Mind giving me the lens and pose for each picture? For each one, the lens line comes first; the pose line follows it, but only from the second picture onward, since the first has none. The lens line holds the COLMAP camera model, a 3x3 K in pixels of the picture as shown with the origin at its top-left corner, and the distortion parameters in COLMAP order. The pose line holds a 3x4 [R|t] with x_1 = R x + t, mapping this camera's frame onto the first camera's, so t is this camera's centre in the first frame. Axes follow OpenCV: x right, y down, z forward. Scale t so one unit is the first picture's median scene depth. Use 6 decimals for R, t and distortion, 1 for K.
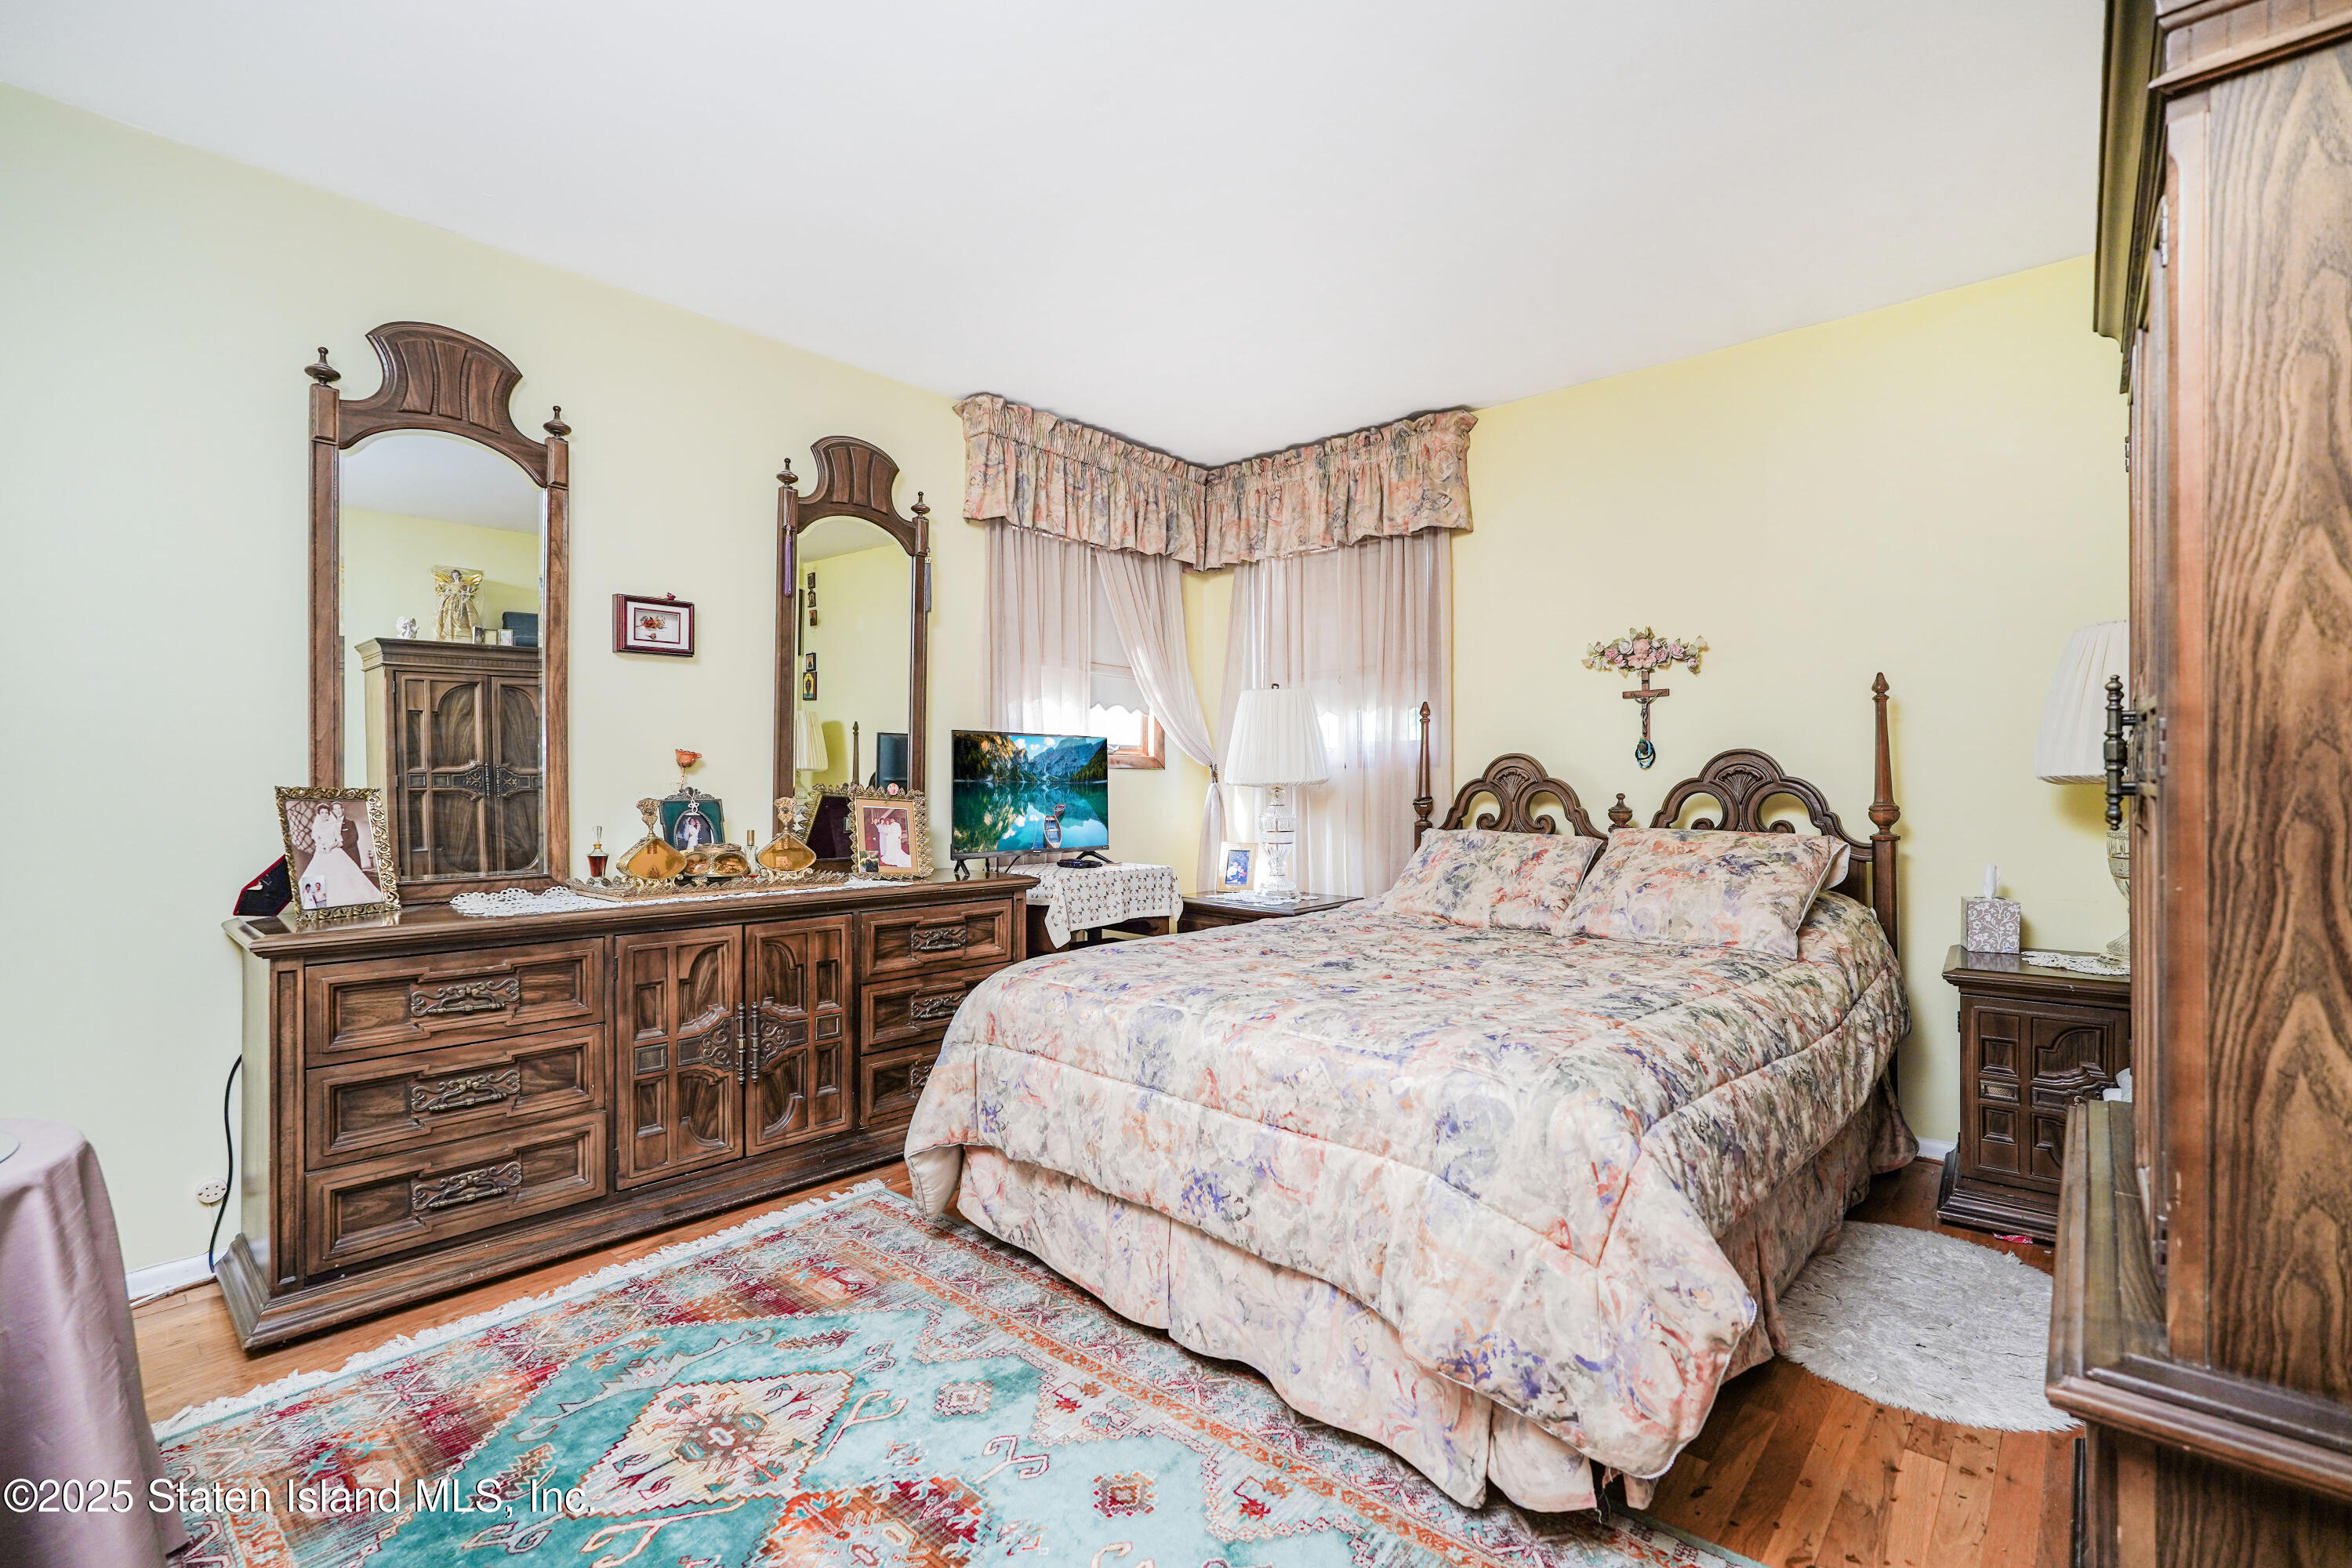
lens RADIAL K [[1044.6, 0, 1183.4], [0, 1044.6, 780.5], [0, 0, 1]] dist [-0.021463, 0.015566]
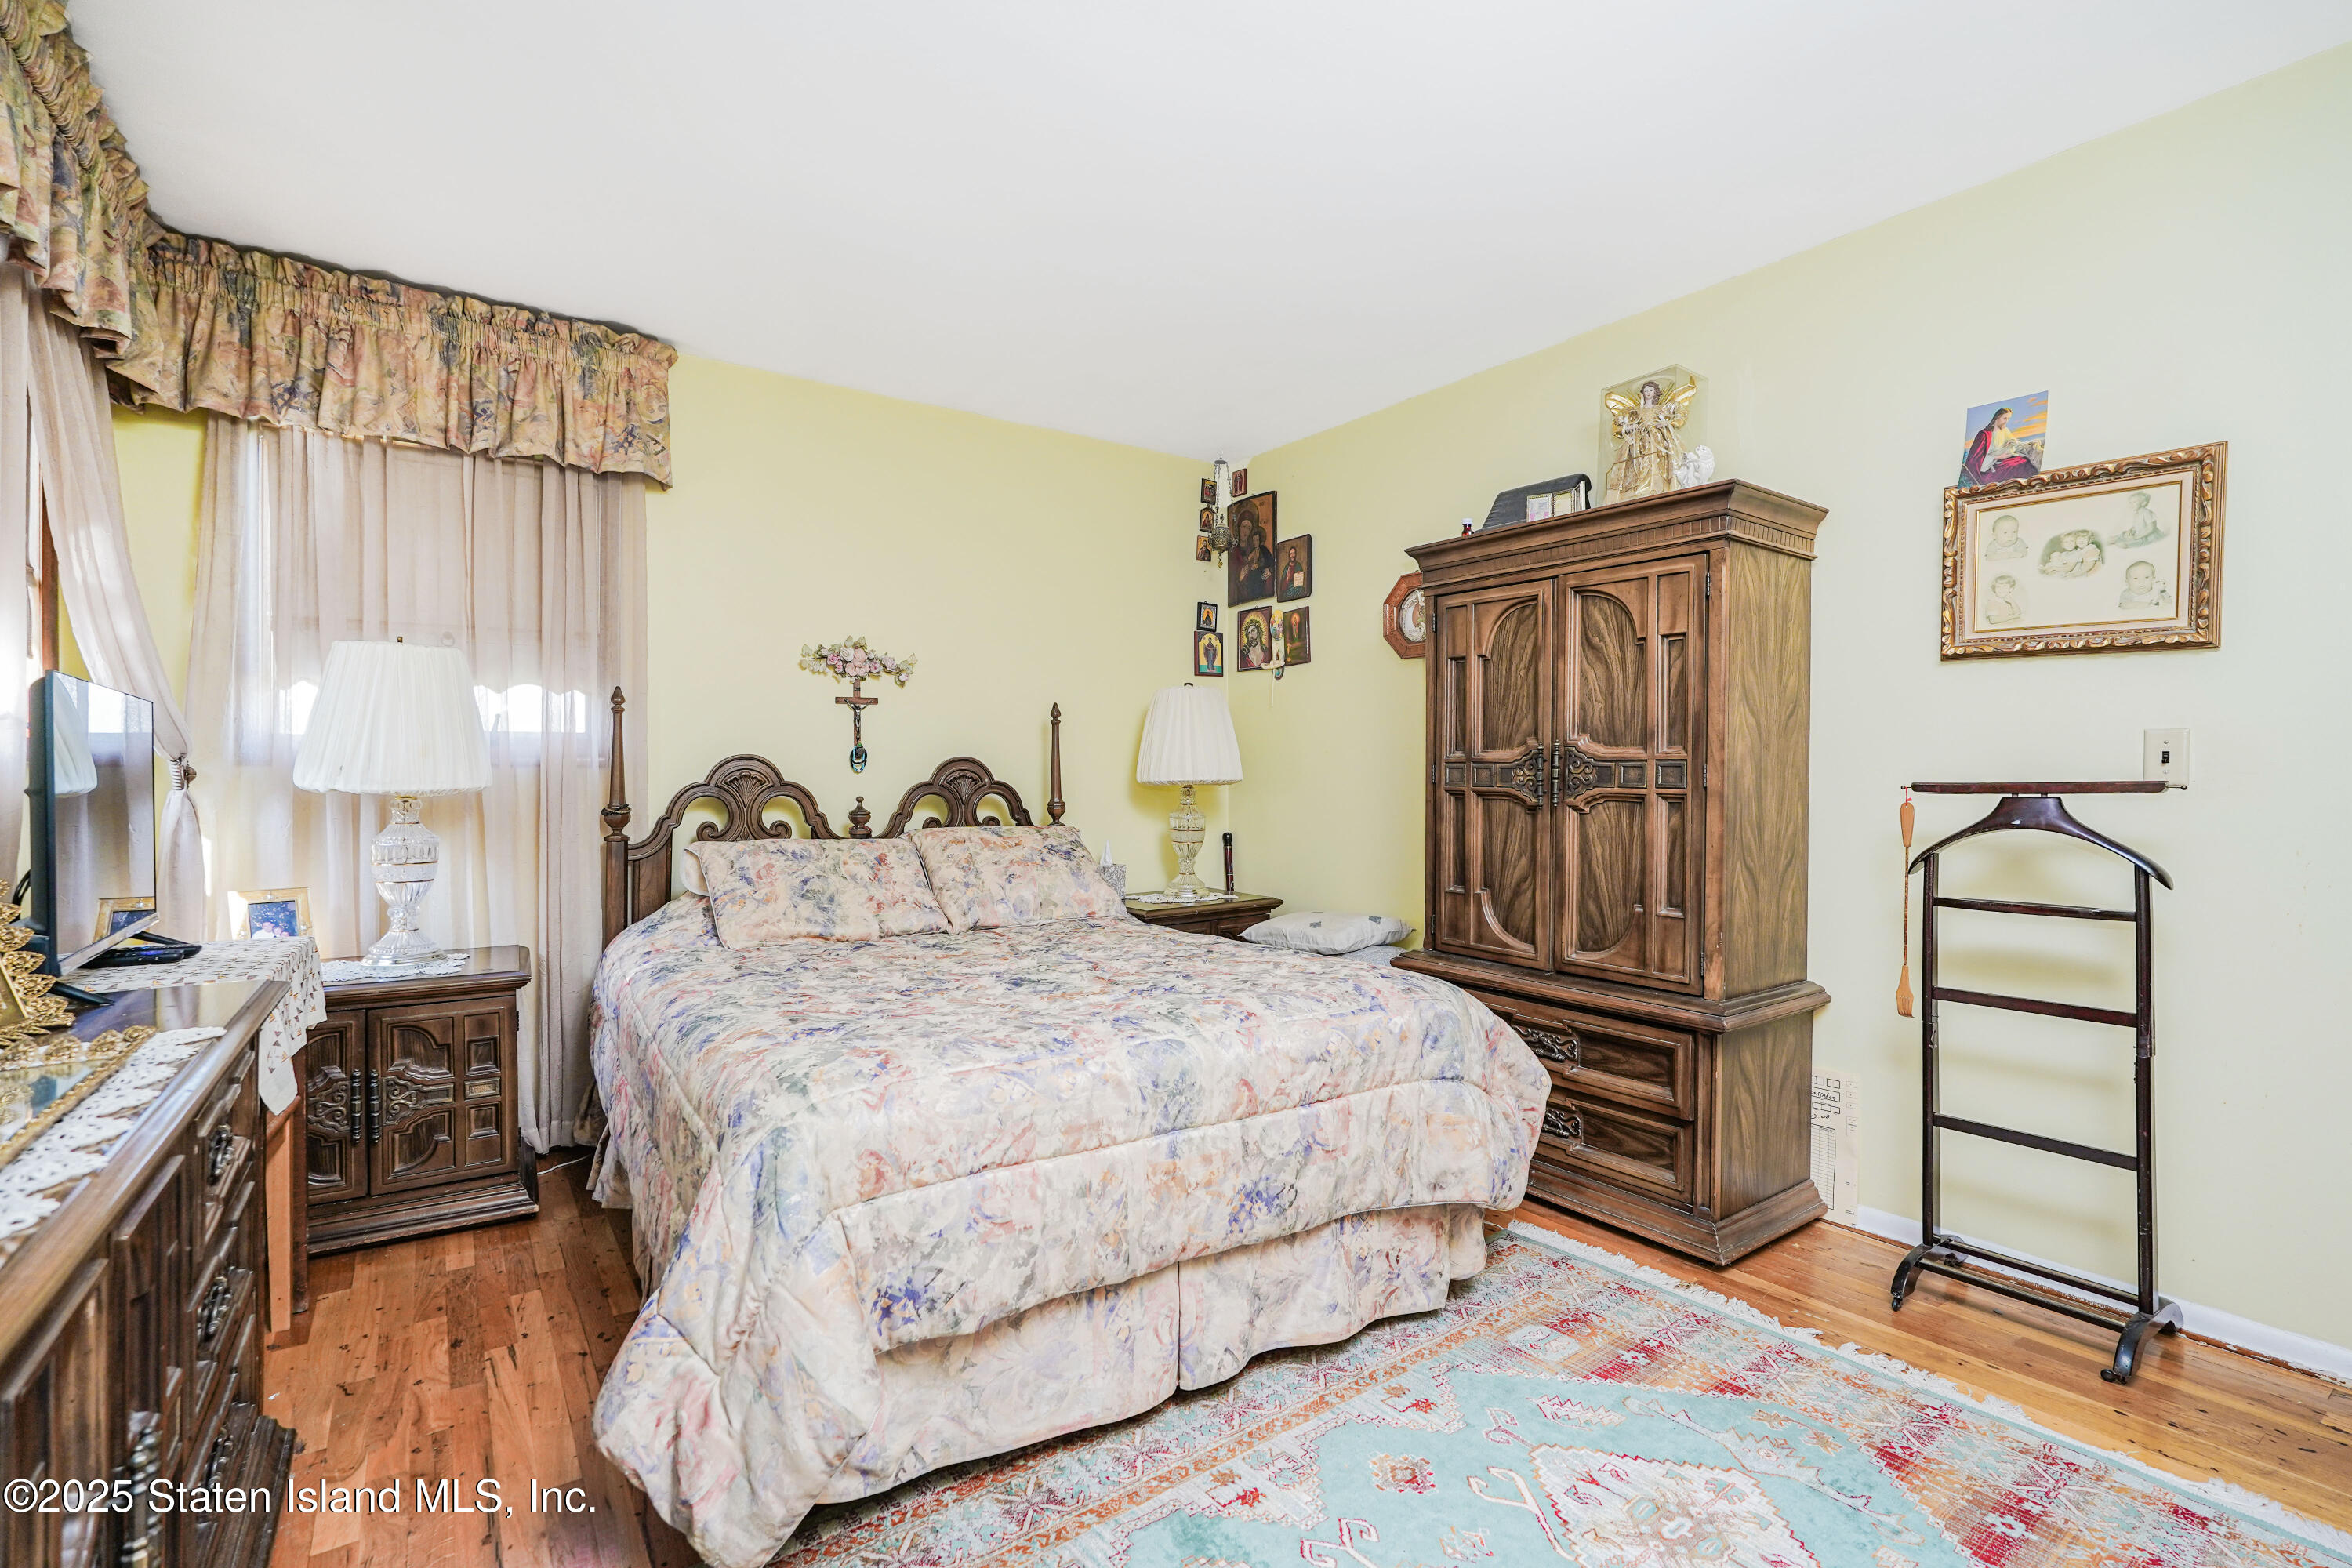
lens RADIAL K [[1059.1, 0, 1182.8], [0, 1059.1, 773.9], [0, 0, 1]] dist [-0.002605, -0.000205]
pose [[0.231638, 0.002923, 0.972798, -0.518801], [0.000671, 0.999995, -0.003164, -0.006157], [-0.972802, 0.001385, 0.231635, 0.438174]]
